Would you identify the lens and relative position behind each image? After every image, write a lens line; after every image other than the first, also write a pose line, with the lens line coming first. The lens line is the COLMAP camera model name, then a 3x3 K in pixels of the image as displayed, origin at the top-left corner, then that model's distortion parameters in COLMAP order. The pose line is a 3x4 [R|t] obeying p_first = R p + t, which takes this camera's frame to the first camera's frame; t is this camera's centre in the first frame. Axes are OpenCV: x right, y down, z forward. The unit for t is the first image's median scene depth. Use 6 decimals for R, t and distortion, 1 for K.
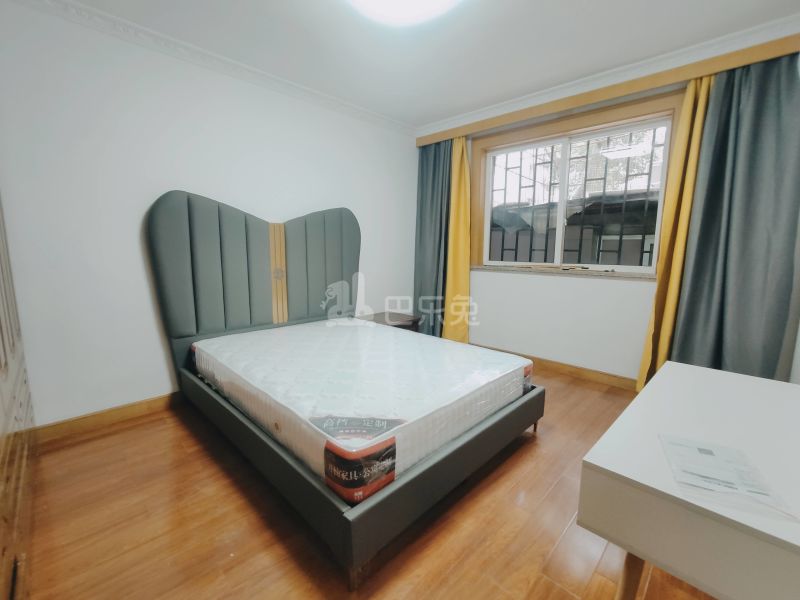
lens RADIAL K [[353.1, 0, 402.1], [0, 353.1, 296.9], [0, 0, 1]] dist [-0.000513, -0.000467]
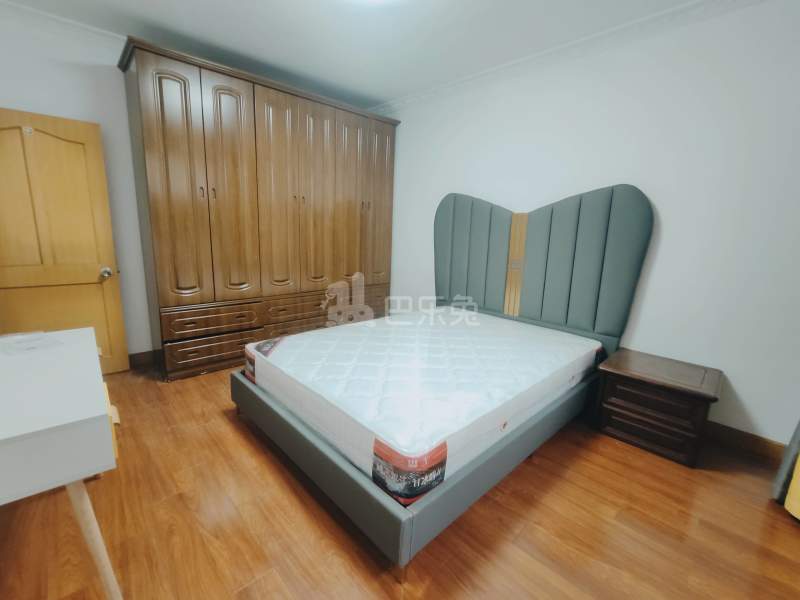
lens RADIAL K [[353.1, 0, 402.1], [0, 353.1, 296.9], [0, 0, 1]] dist [-0.000513, -0.000467]
pose [[-0.026466, 0.180646, -0.983192, 0.648976], [-0.172877, 0.967890, 0.182488, -0.108722], [0.984588, 0.174801, 0.005613, 0.724321]]
